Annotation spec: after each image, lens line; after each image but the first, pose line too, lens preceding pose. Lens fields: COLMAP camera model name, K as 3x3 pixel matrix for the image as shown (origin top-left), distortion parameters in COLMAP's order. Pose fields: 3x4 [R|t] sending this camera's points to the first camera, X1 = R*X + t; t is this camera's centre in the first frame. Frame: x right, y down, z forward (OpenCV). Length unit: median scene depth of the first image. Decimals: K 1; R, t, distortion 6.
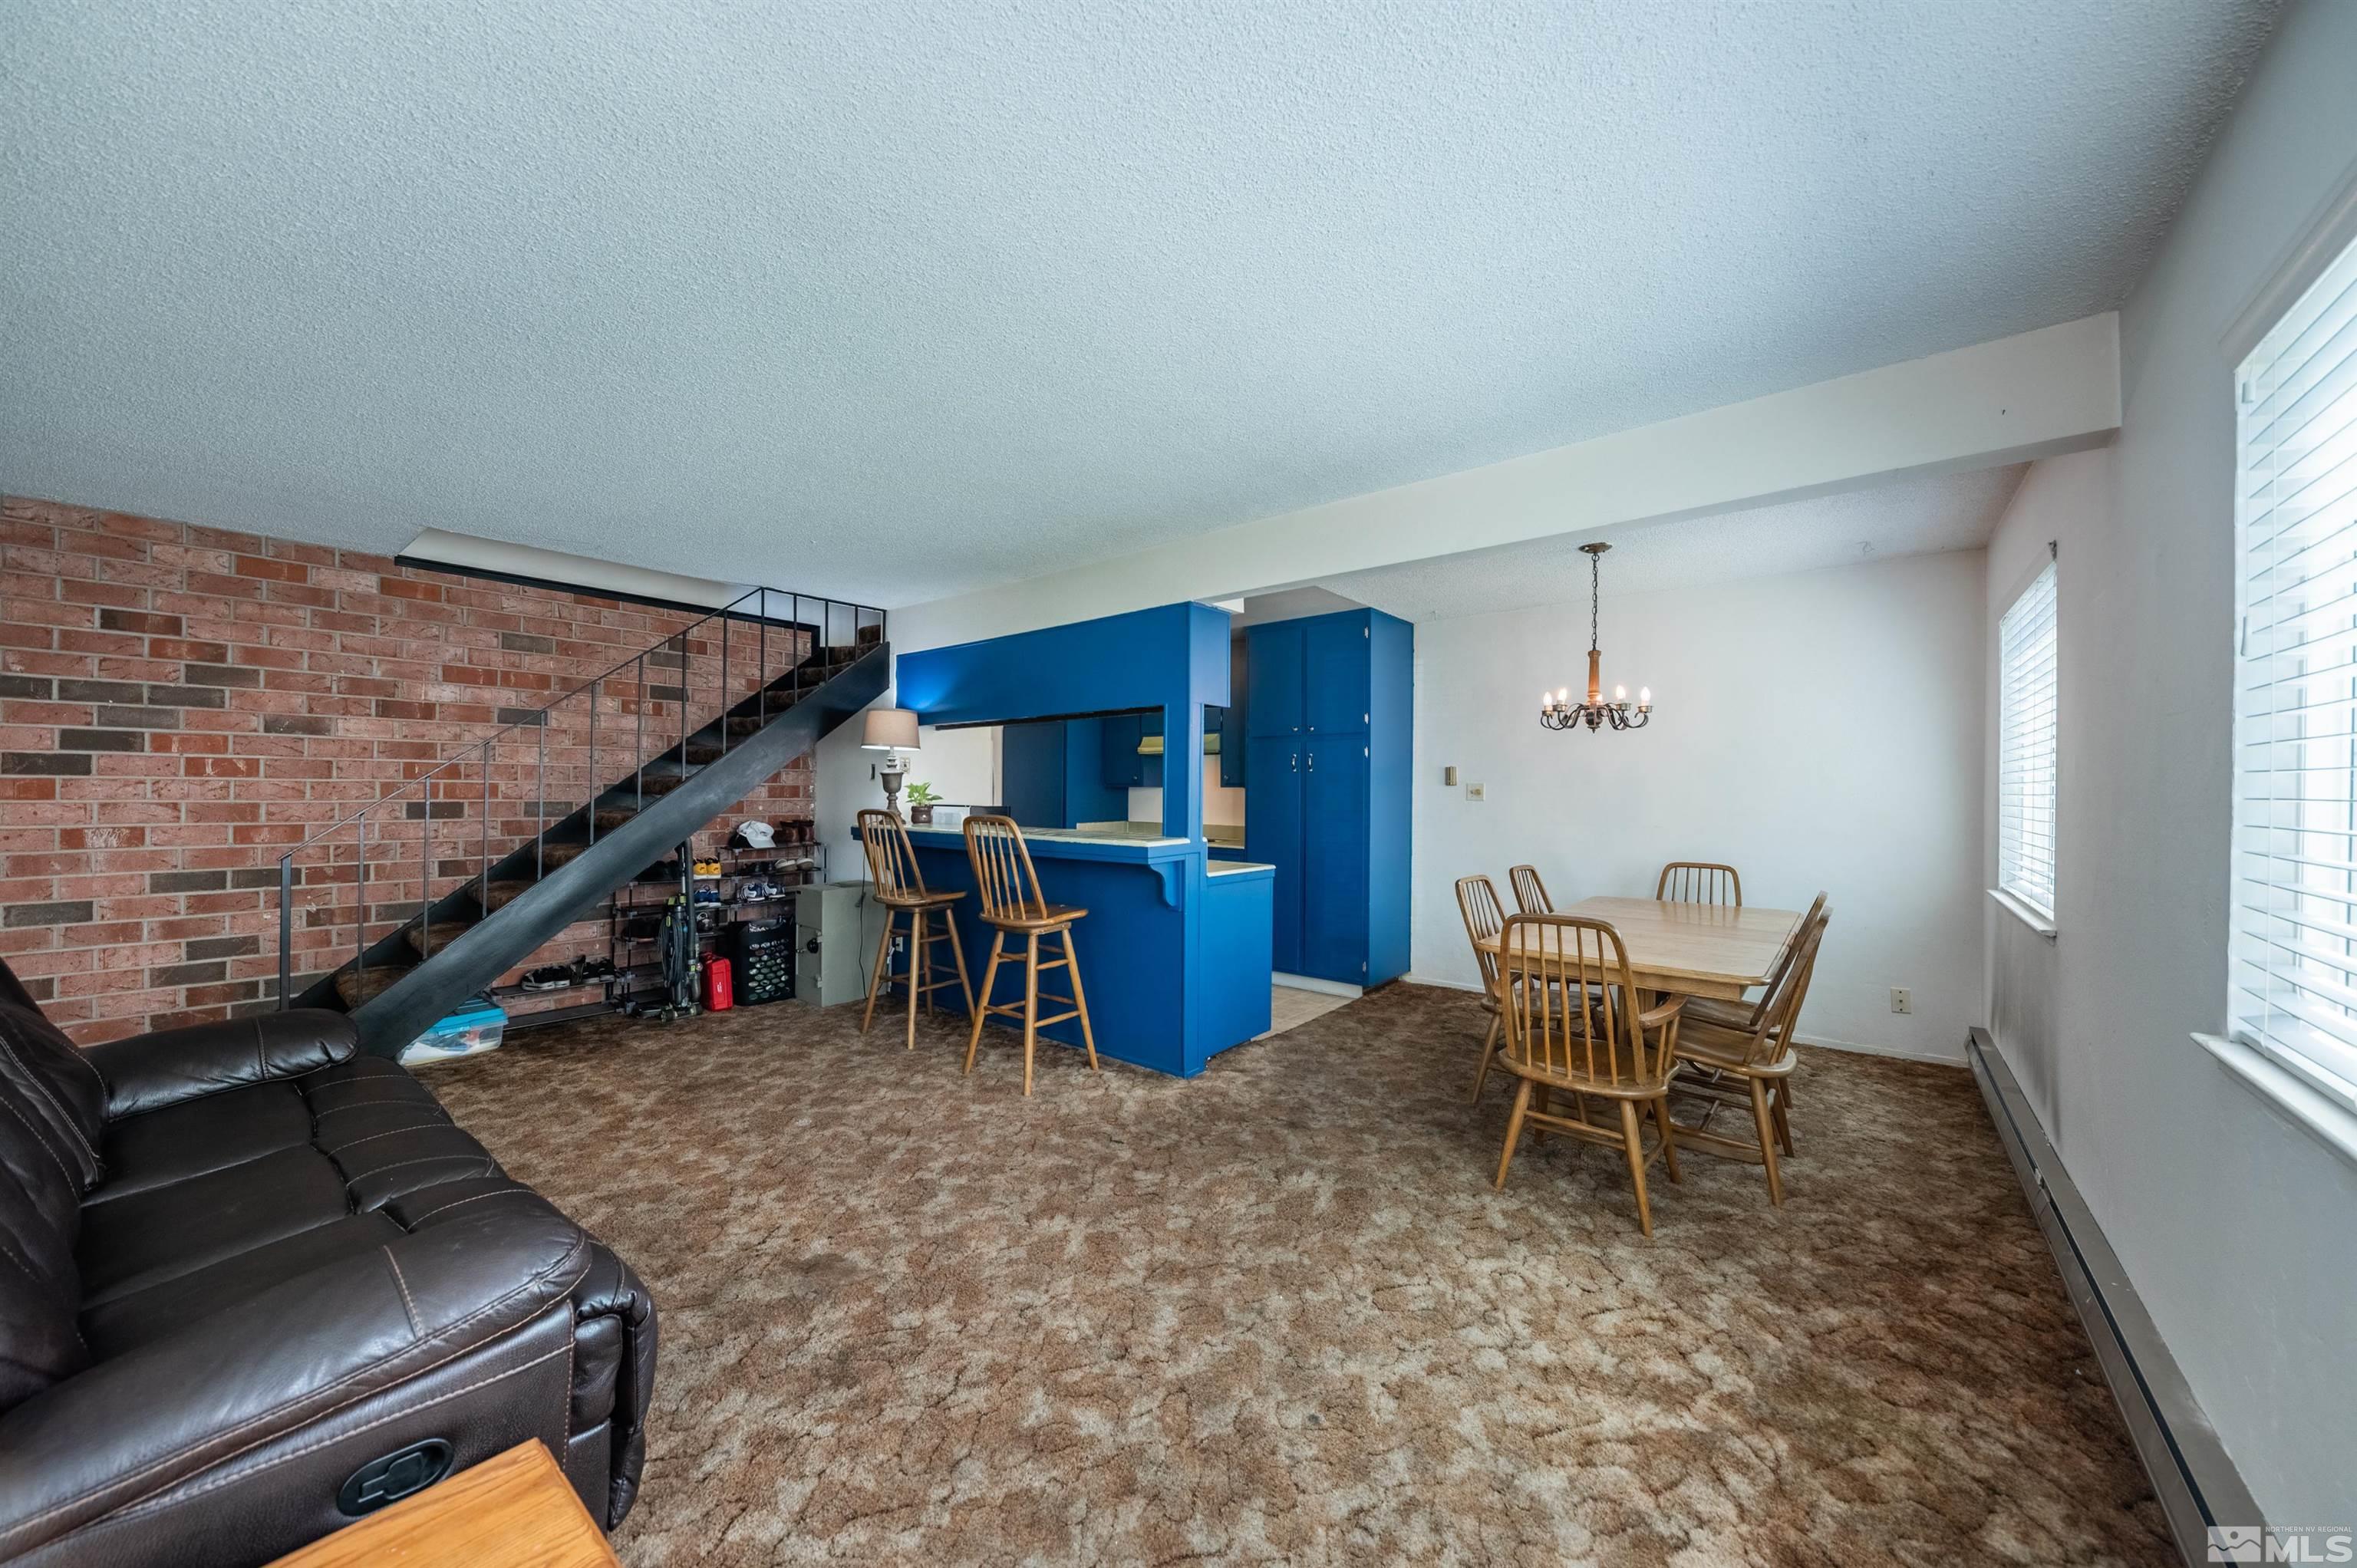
lens RADIAL K [[806.0, 0, 1172.1], [0, 806.0, 791.2], [0, 0, 1]] dist [0.007313, -0.005425]
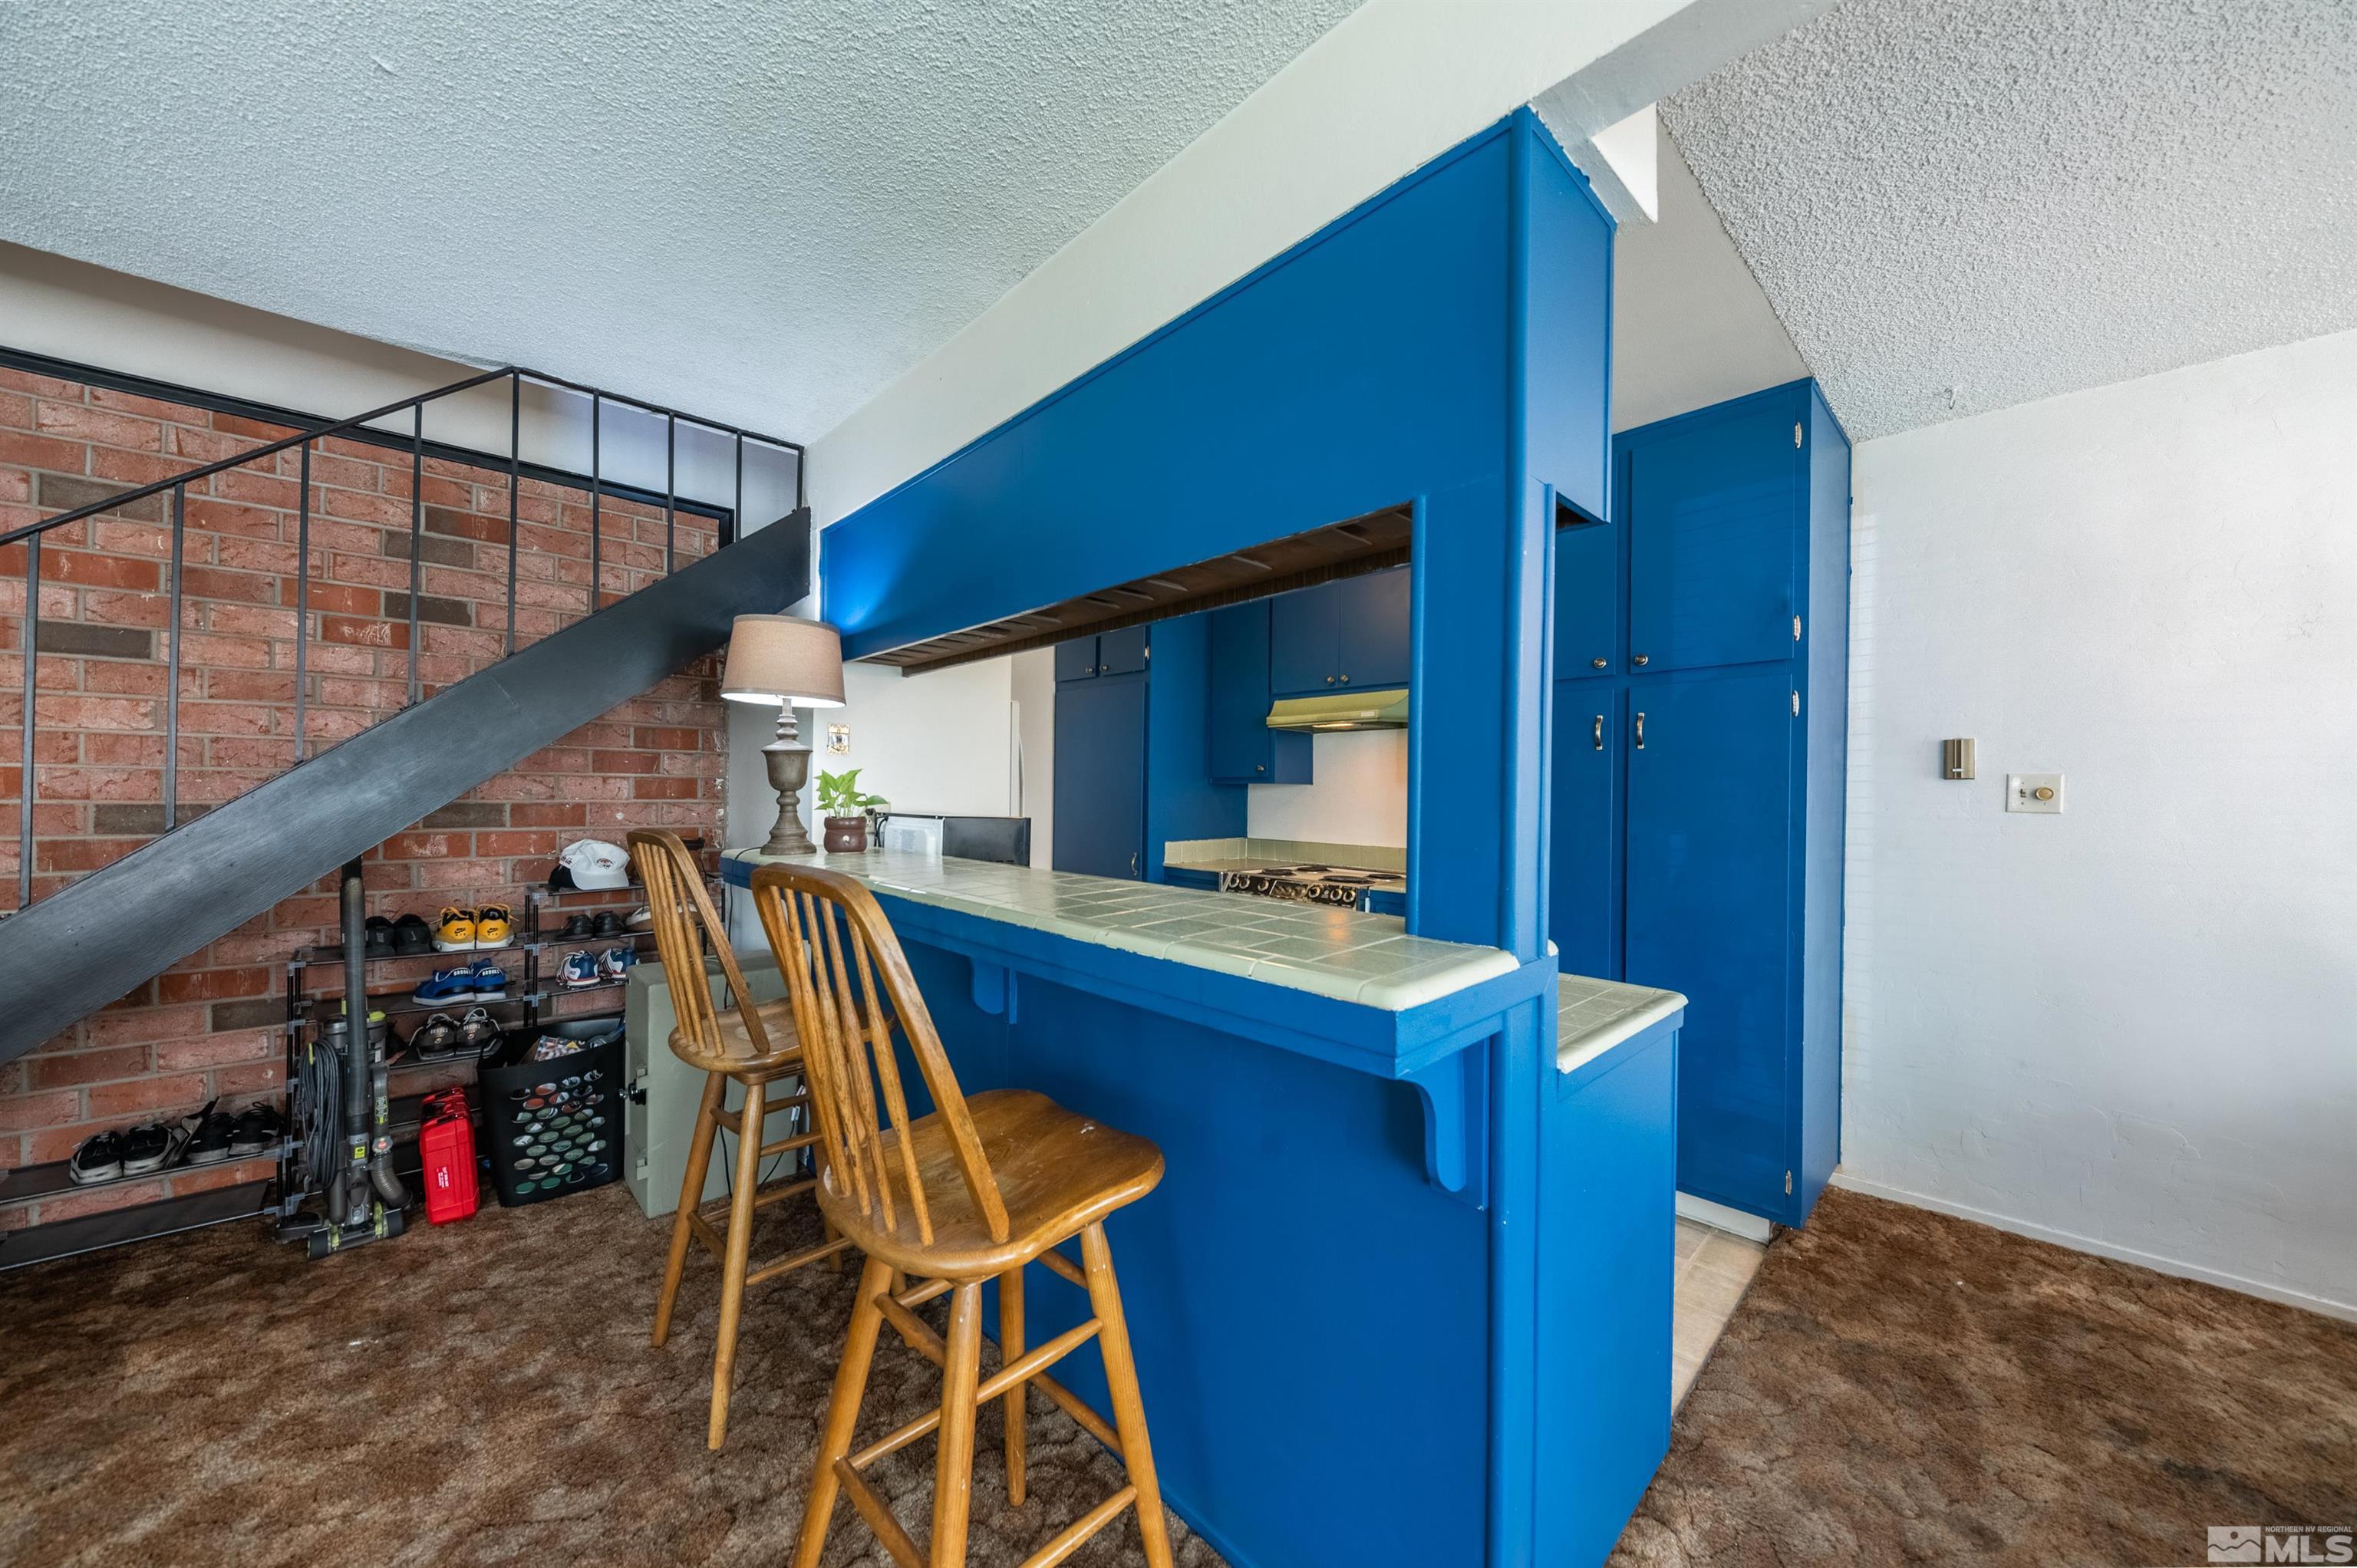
lens RADIAL K [[824.2, 0, 1174.4], [0, 824.2, 788.7], [0, 0, 1]] dist [-0.000977, -0.006041]
pose [[0.992286, 0.003756, -0.123914, -0.049979], [-0.004149, 0.999987, -0.002919, 0.001514], [0.123902, 0.003410, 0.992289, 0.558533]]
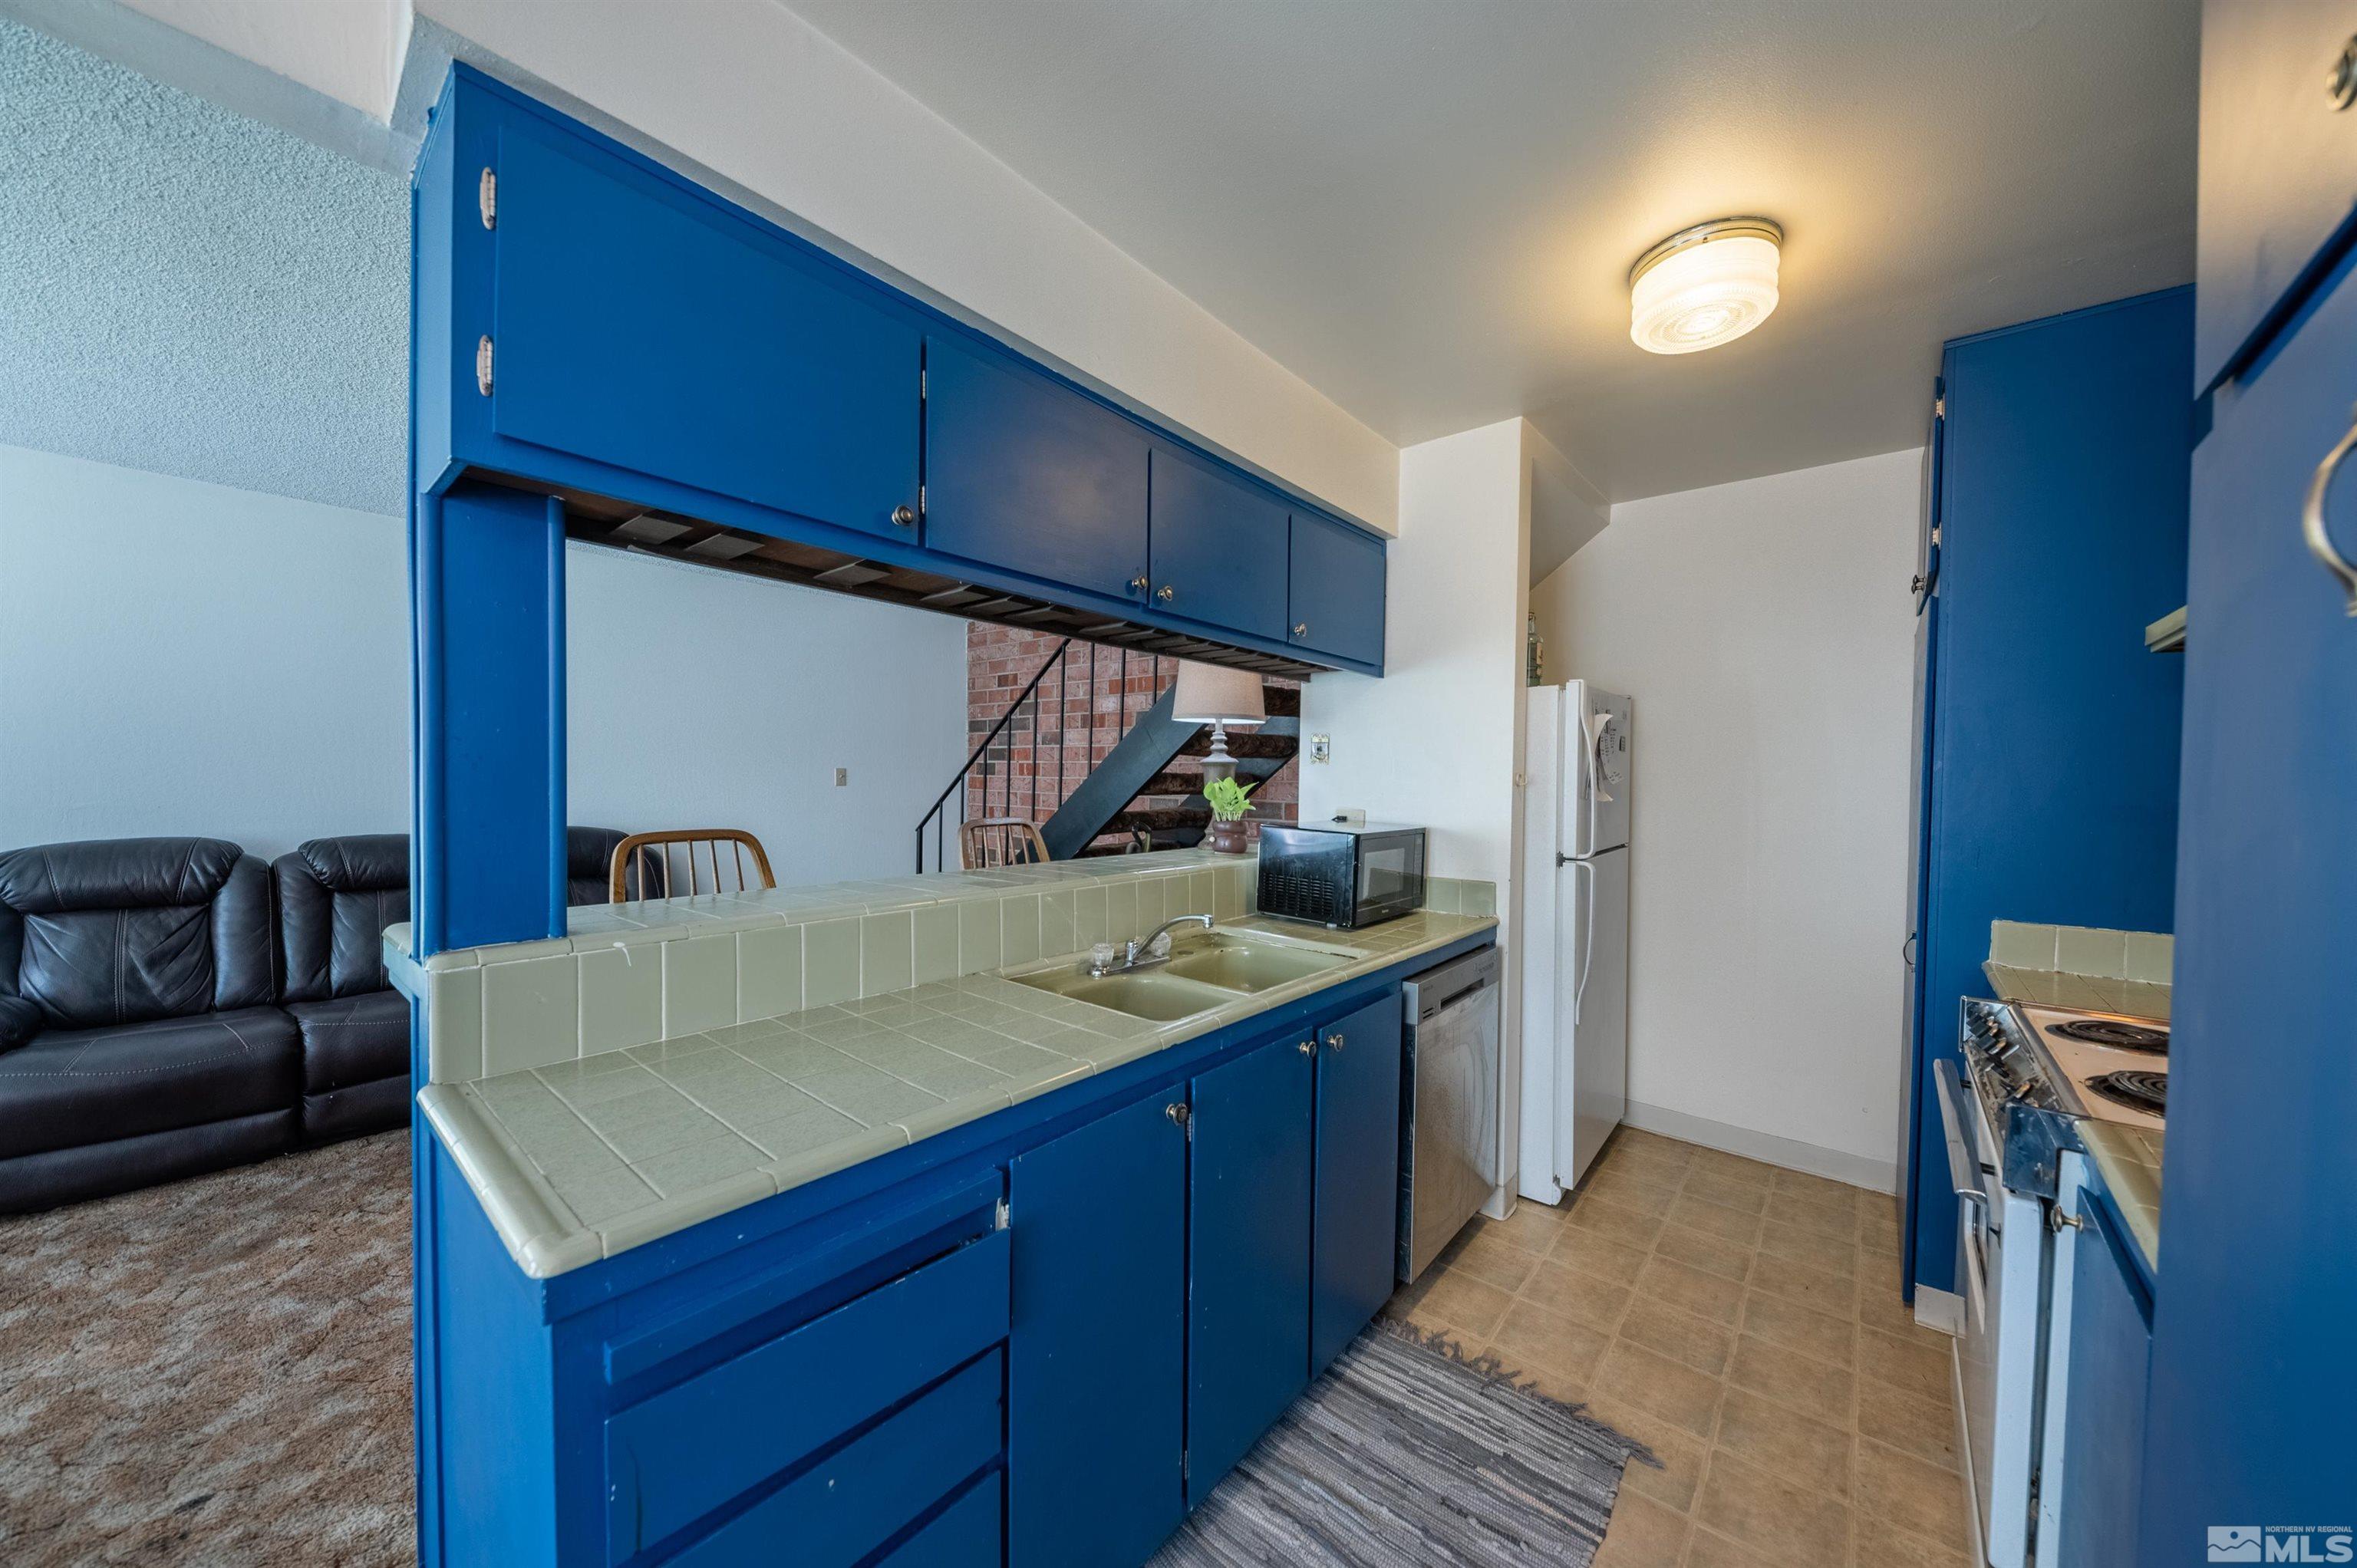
lens RADIAL K [[806.0, 0, 1172.1], [0, 806.0, 791.2], [0, 0, 1]] dist [0.007313, -0.005425]
pose [[-0.013588, 0.010713, -0.999850, 0.259001], [-0.016207, 0.999809, 0.010933, -0.007553], [0.999776, 0.016354, -0.013412, 1.026709]]
